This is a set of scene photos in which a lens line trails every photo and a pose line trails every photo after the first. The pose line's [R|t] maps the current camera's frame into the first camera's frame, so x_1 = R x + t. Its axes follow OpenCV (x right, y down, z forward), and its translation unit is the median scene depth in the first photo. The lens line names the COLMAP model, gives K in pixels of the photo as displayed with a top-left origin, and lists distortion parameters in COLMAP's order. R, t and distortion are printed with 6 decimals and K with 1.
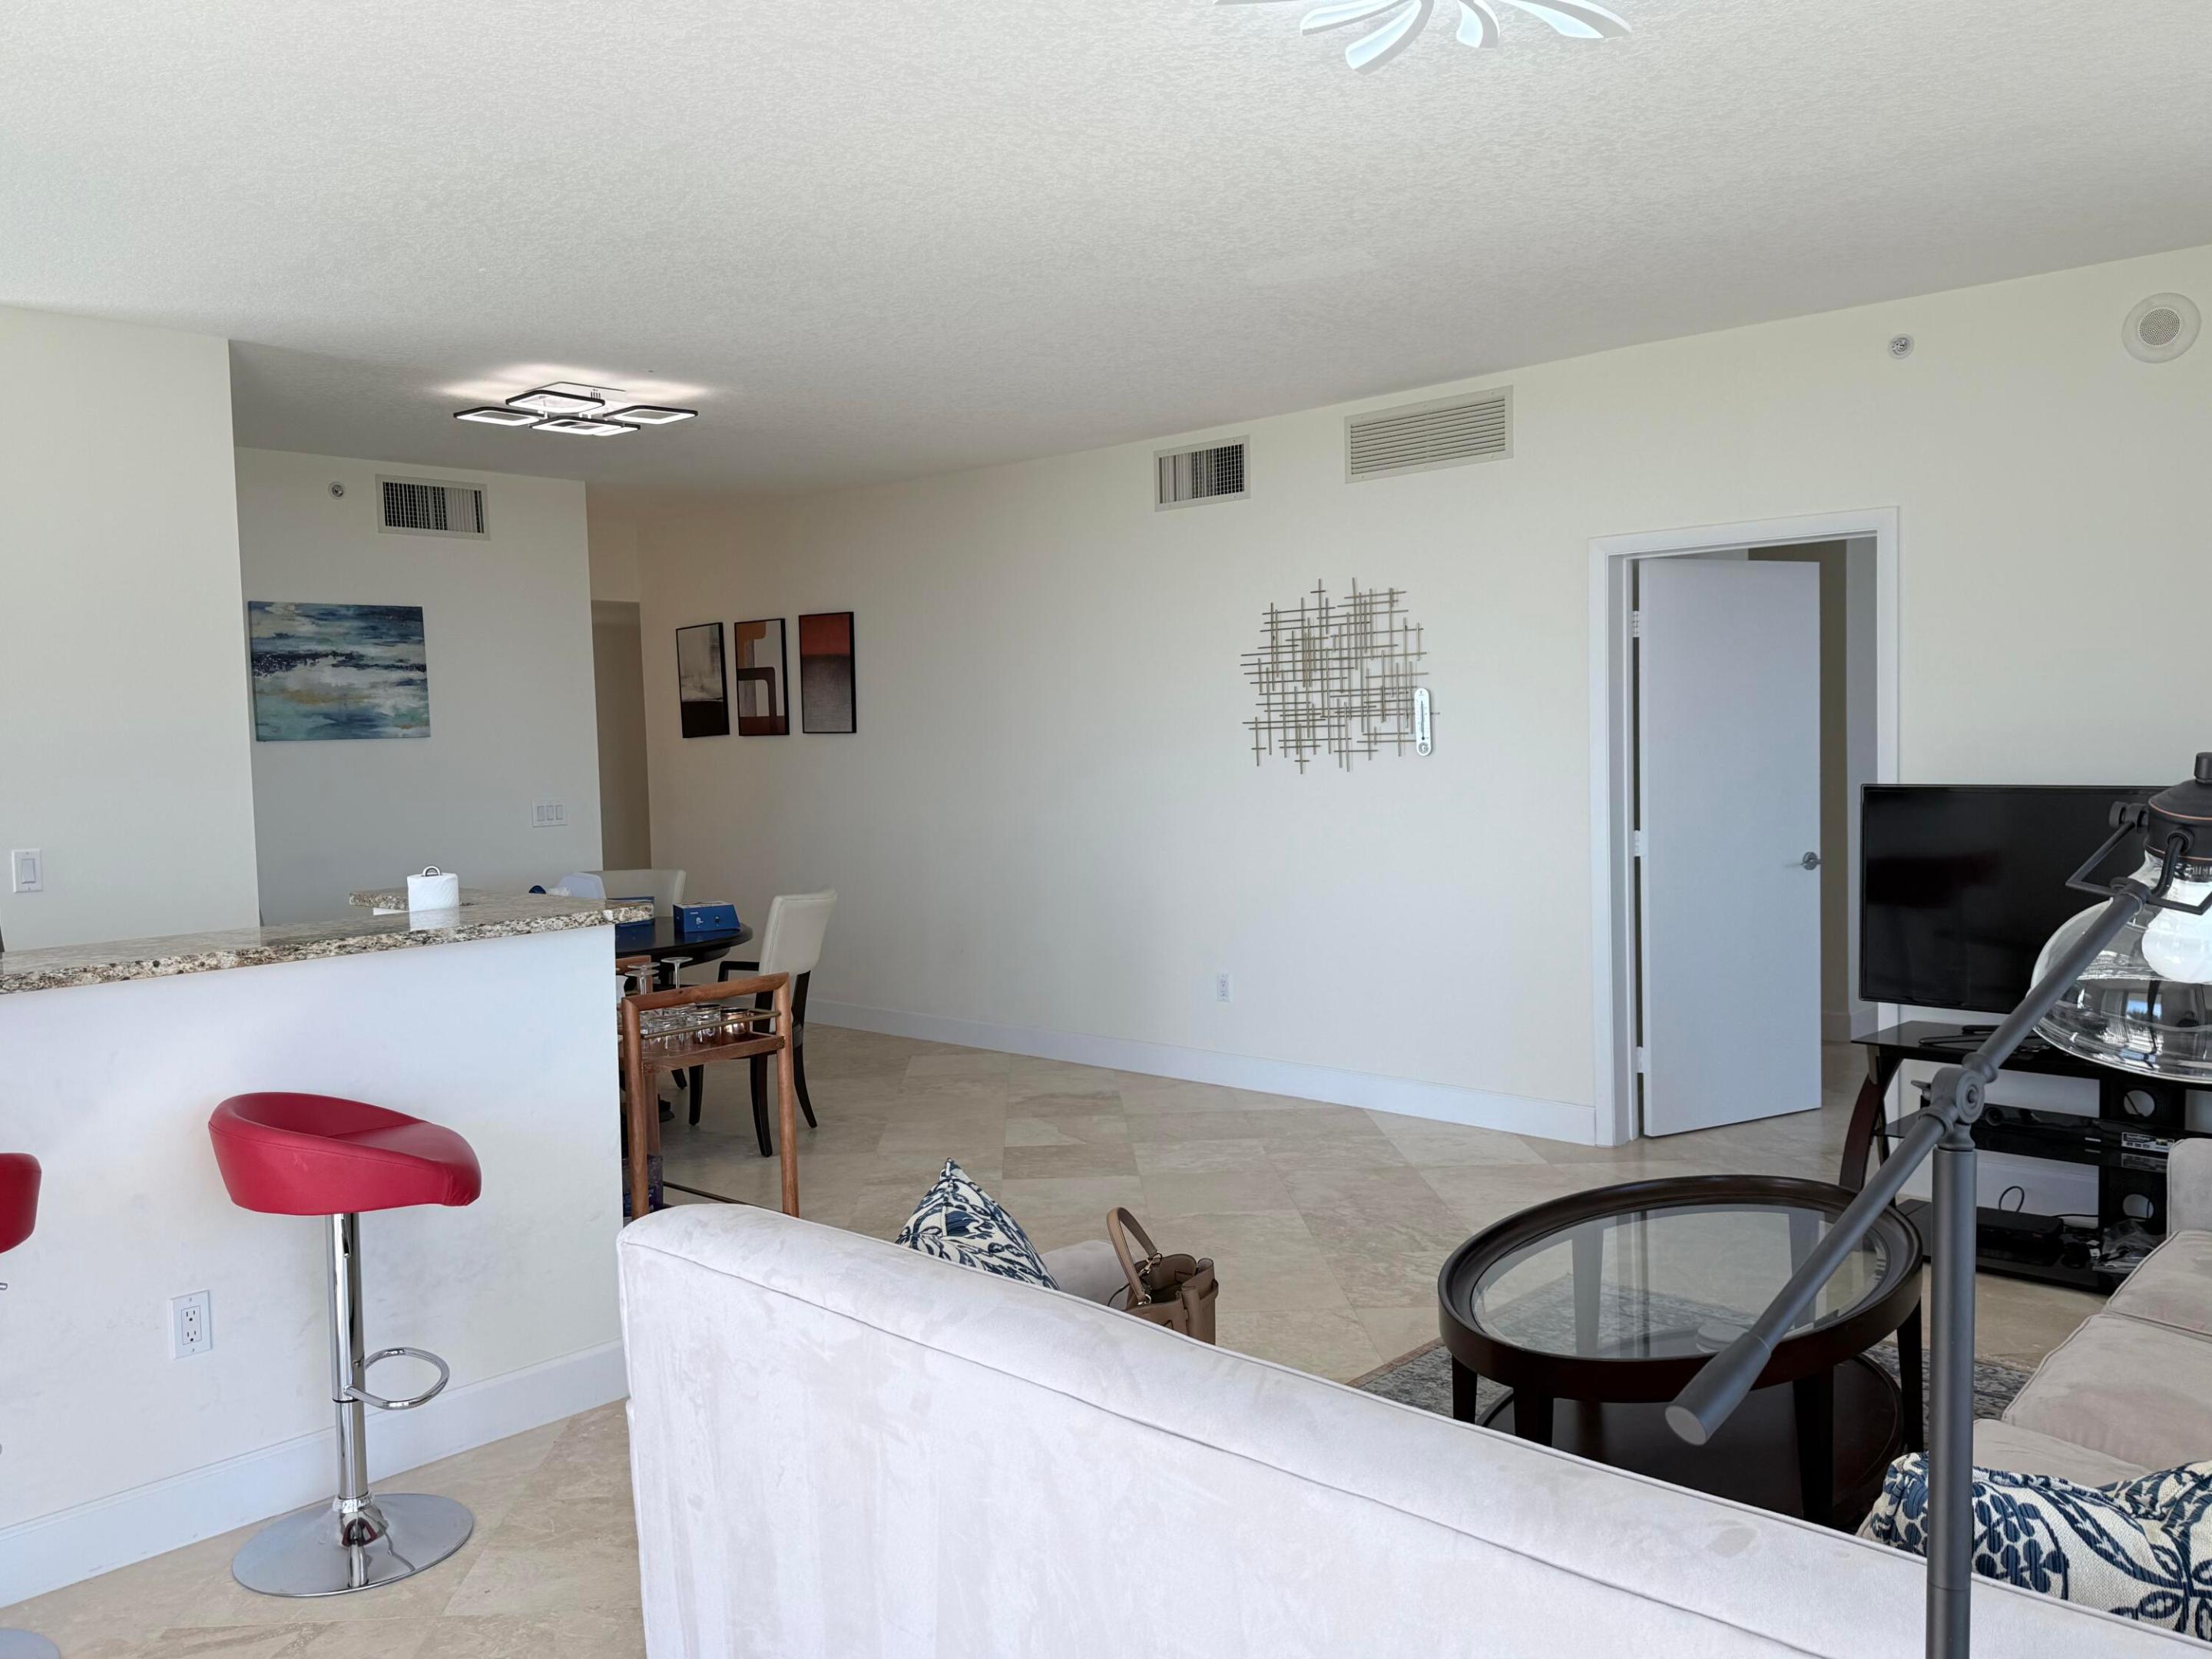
lens RADIAL K [[1730.8, 0, 1100.7], [0, 1730.8, 844.0], [0, 0, 1]] dist [0.009493, 0.000487]
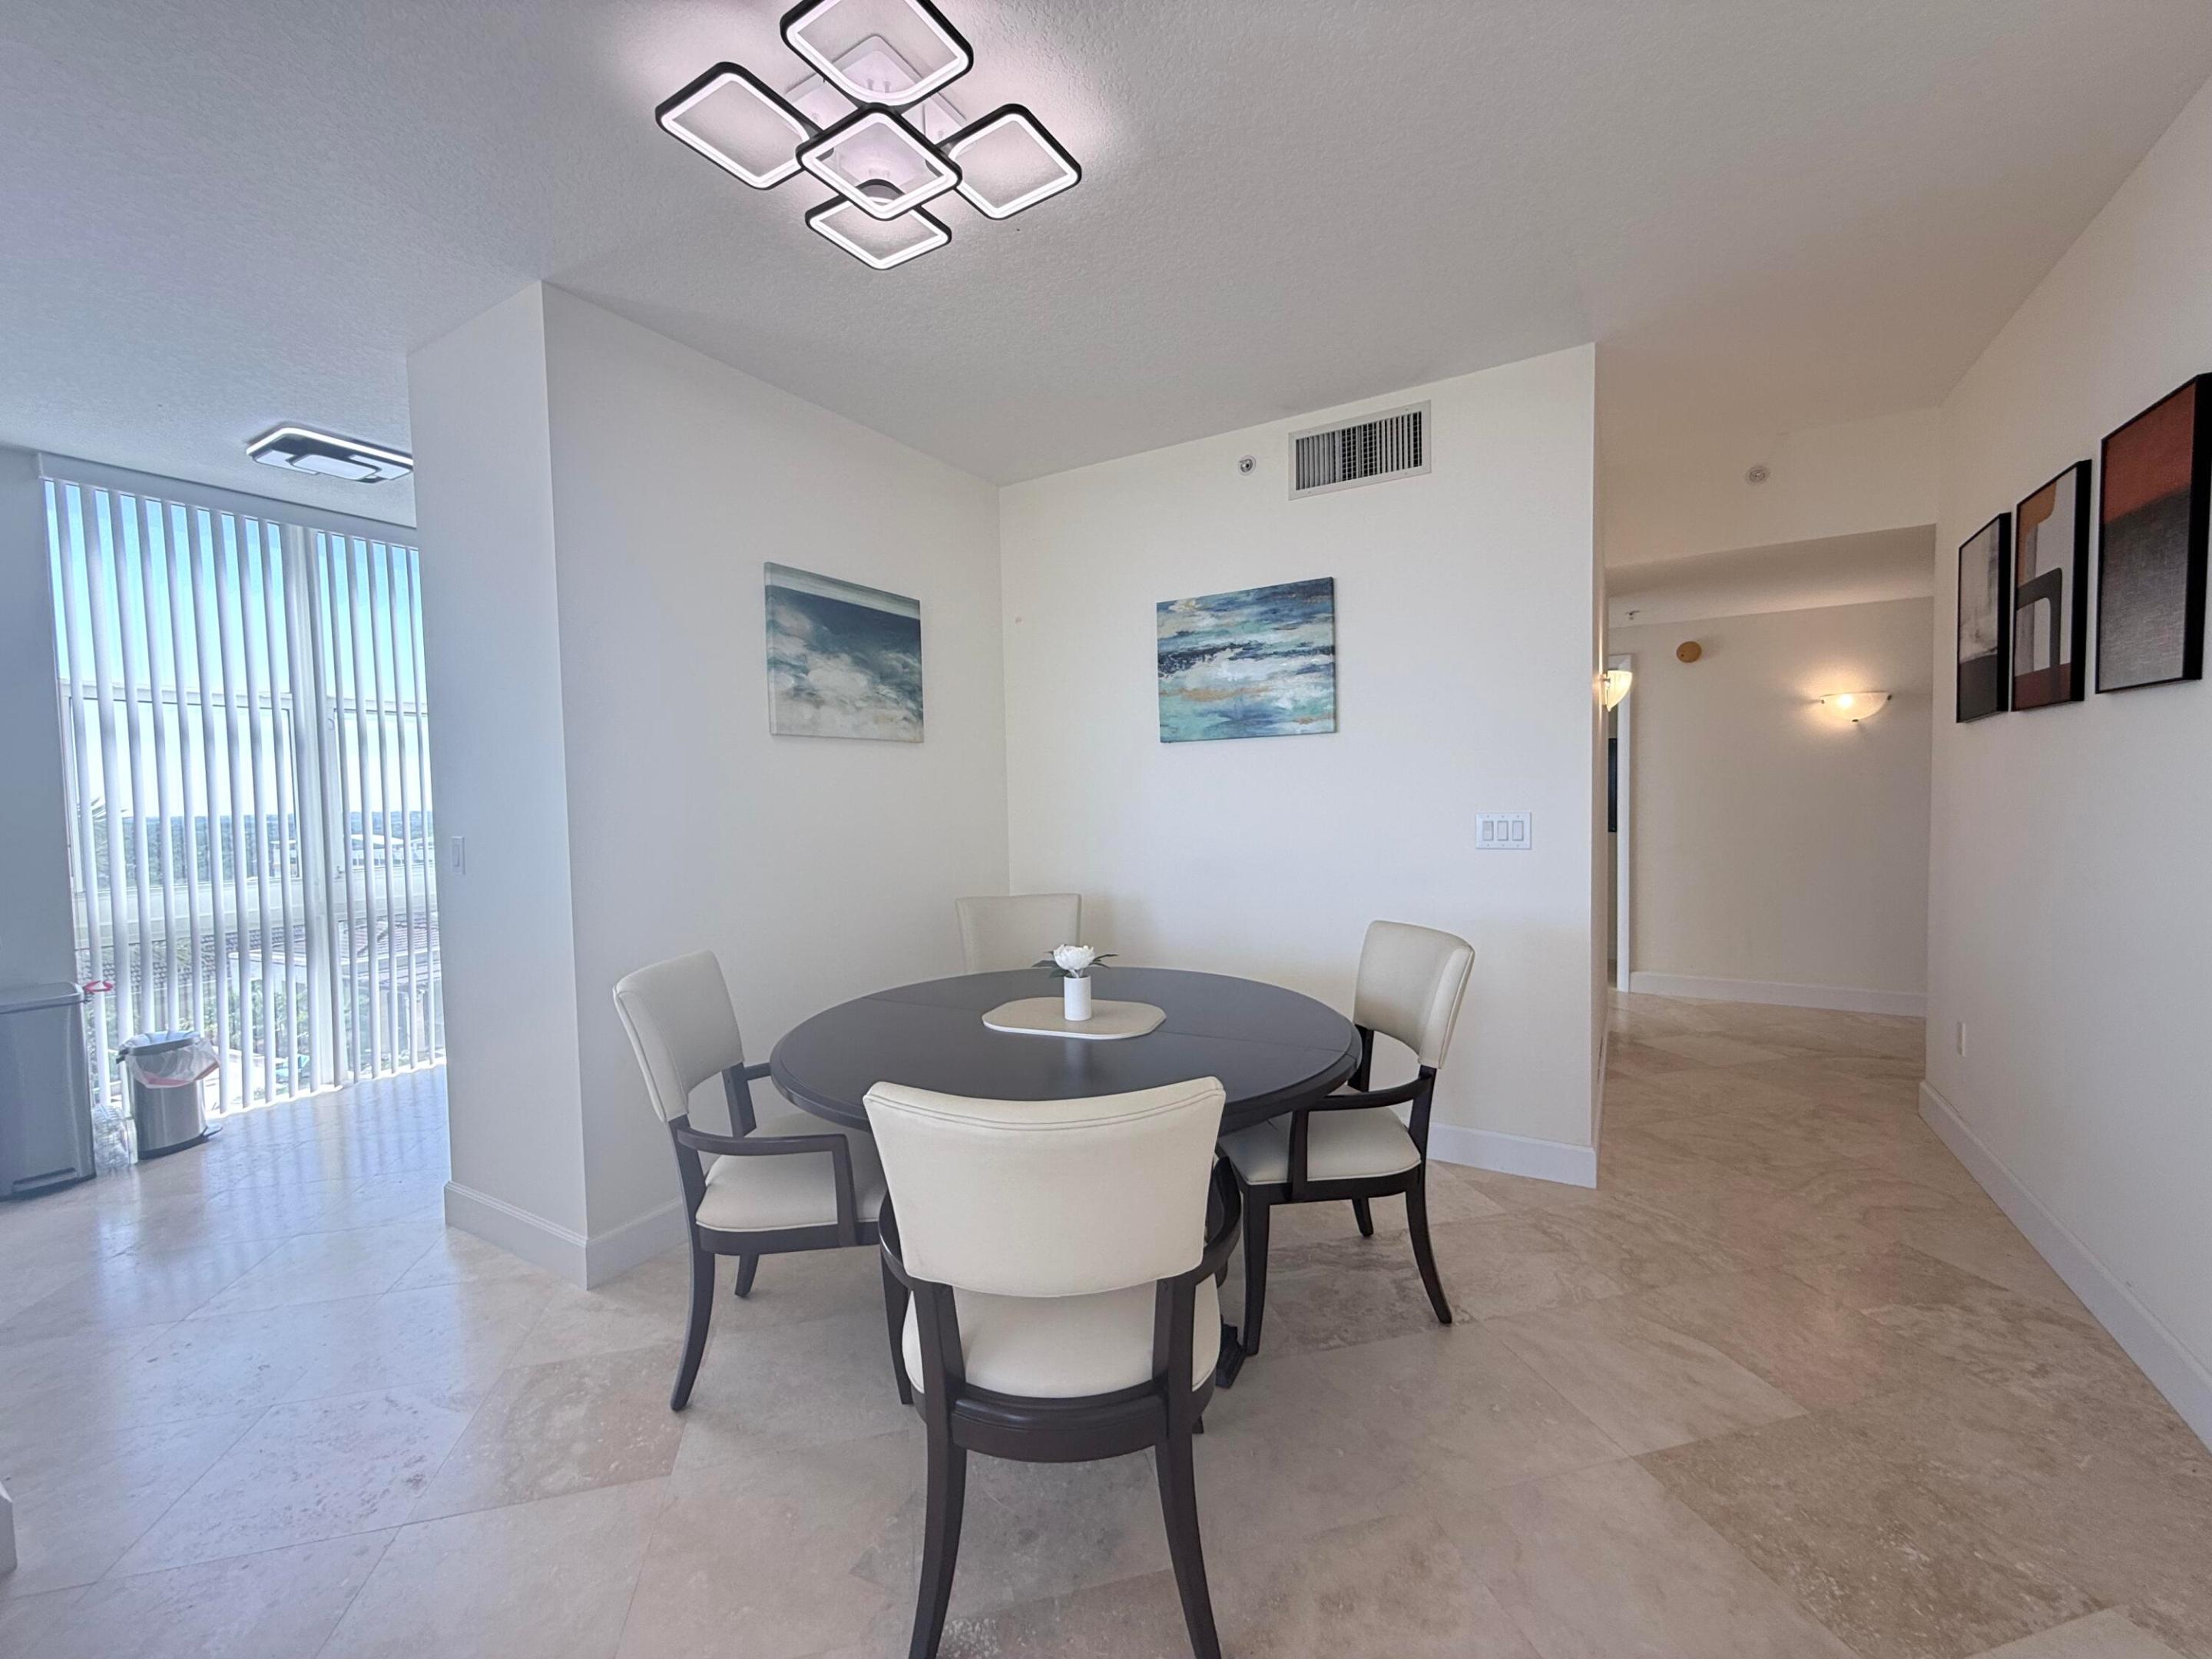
lens RADIAL K [[879.4, 0, 1109.8], [0, 879.4, 821.4], [0, 0, 1]] dist [0.000945, -0.000552]
pose [[0.208906, 0.053343, -0.976480, 0.006187], [-0.047128, 0.997900, 0.044431, -0.033943], [0.976800, 0.036737, 0.210981, 0.834503]]
